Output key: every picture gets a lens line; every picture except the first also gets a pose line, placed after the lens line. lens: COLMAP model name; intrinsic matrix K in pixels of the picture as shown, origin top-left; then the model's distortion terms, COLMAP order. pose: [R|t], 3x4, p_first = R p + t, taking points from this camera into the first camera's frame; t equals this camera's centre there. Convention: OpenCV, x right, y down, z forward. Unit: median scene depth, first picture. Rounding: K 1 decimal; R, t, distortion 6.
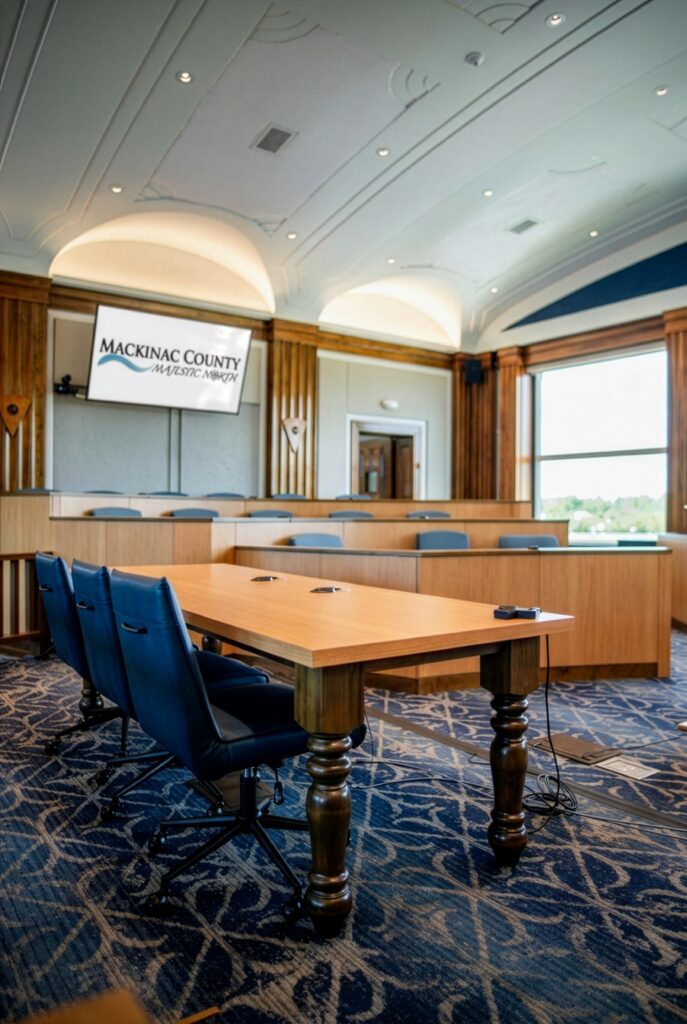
lens RADIAL K [[719.7, 0, 346.1], [0, 719.7, 513.3], [0, 0, 1]] dist [-0.037484, 0.004633]
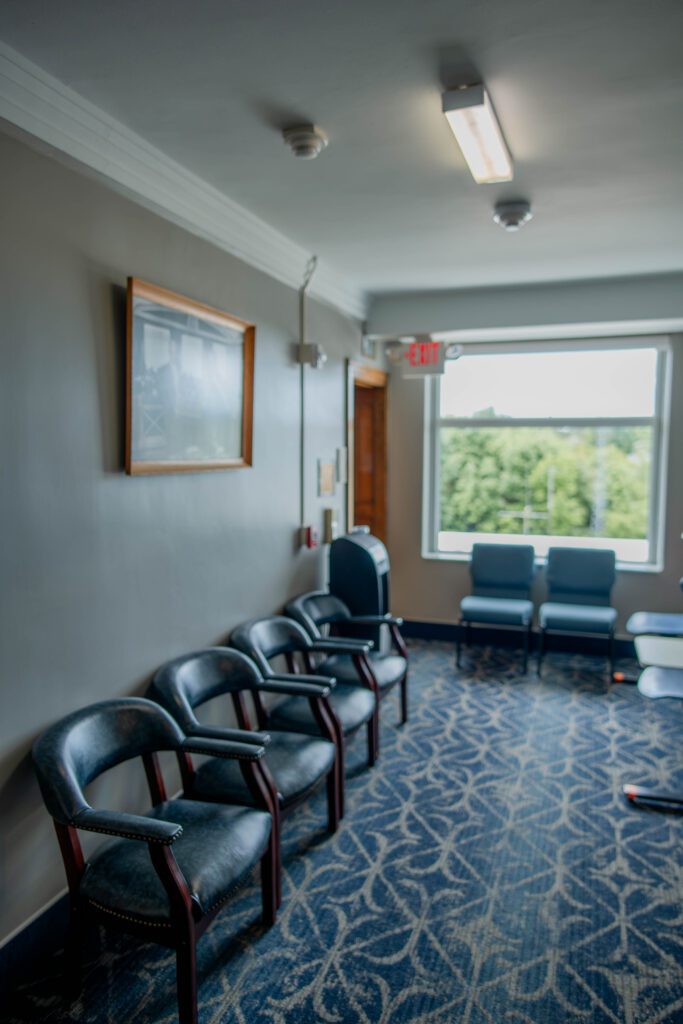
lens RADIAL K [[669.2, 0, 338.9], [0, 669.2, 511.0], [0, 0, 1]] dist [-0.028461, -0.011898]
pose [[0.551573, 0.065609, -0.831542, 0.171947], [0.000793, 0.996860, 0.079178, -0.040218], [0.834126, -0.044332, 0.549789, 0.058504]]
